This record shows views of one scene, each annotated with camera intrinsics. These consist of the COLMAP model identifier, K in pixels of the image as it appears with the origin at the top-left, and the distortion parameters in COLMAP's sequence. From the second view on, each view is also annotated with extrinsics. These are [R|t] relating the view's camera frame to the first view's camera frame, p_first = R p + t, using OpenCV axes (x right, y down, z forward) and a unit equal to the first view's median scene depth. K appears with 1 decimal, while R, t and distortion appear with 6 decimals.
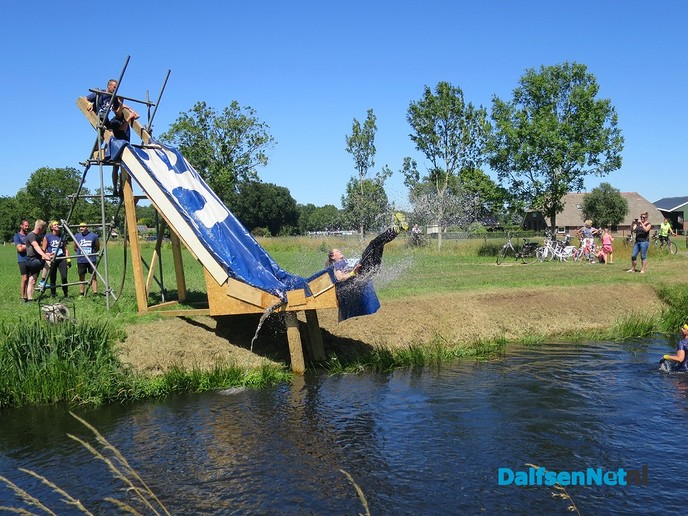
lens RADIAL K [[682.9, 0, 331.1], [0, 682.9, 245.3], [0, 0, 1]] dist [-0.031940, -0.007070]
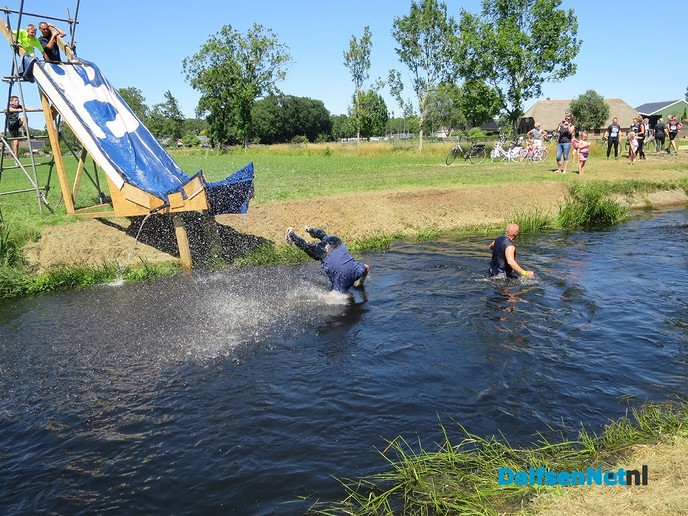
lens RADIAL K [[555.7, 0, 344.0], [0, 555.7, 258.0], [0, 0, 1]] dist [-0.040828, -0.005667]
pose [[0.998065, -0.005430, -0.061949, 0.131558], [0.017188, 0.981462, 0.190884, 0.001419], [0.059764, -0.191579, 0.979656, 0.065357]]
